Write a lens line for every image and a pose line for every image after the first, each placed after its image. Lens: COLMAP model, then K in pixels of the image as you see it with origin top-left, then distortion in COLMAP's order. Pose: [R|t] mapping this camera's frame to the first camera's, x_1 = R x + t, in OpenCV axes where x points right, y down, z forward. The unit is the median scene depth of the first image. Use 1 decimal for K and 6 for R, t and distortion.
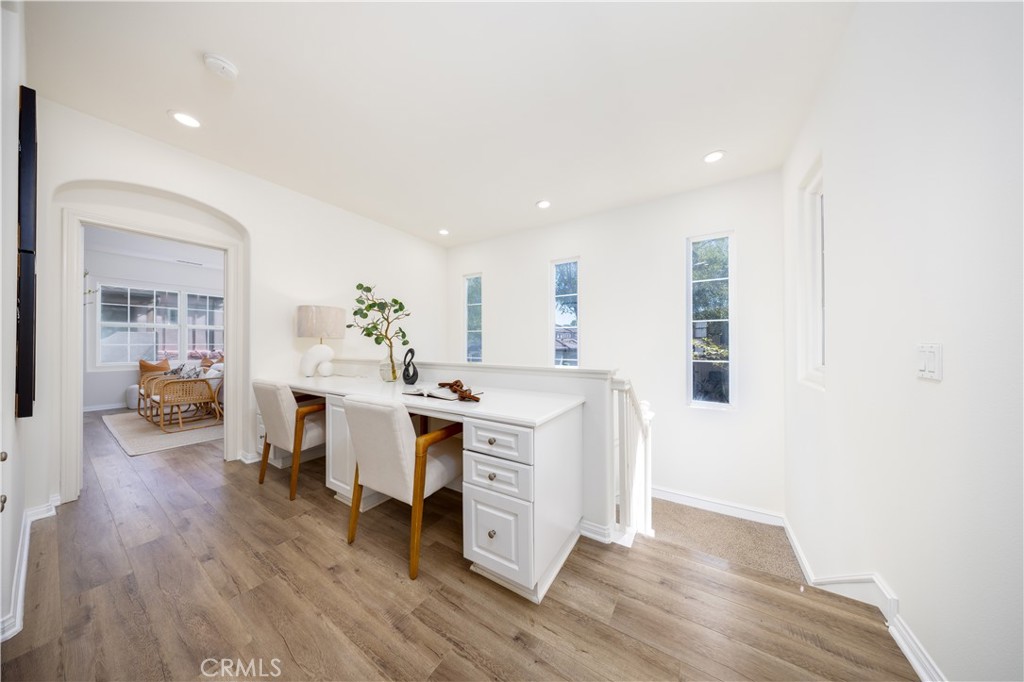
lens RADIAL K [[298.4, 0, 510.0], [0, 298.4, 339.9], [0, 0, 1]] dist [0.002425, -0.000290]
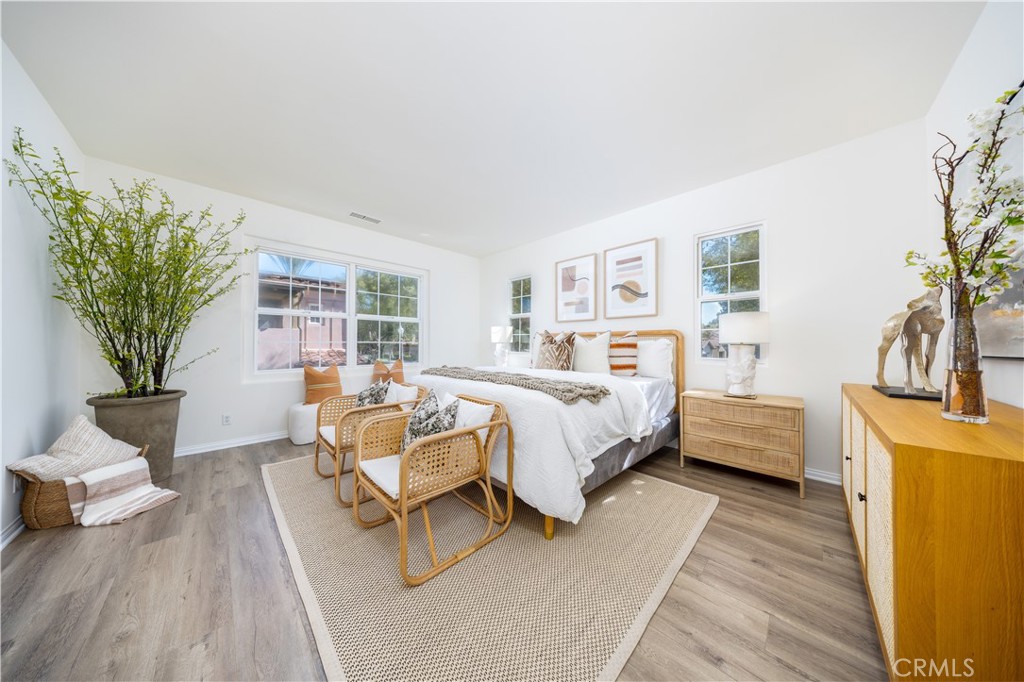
lens RADIAL K [[298.4, 0, 509.2], [0, 298.4, 340.2], [0, 0, 1]] dist [0.002425, -0.000290]
pose [[0.972378, -0.001893, -0.233405, -2.445045], [0.003636, 0.999969, 0.007038, 0.040631], [0.233384, -0.007693, 0.972354, 1.788283]]
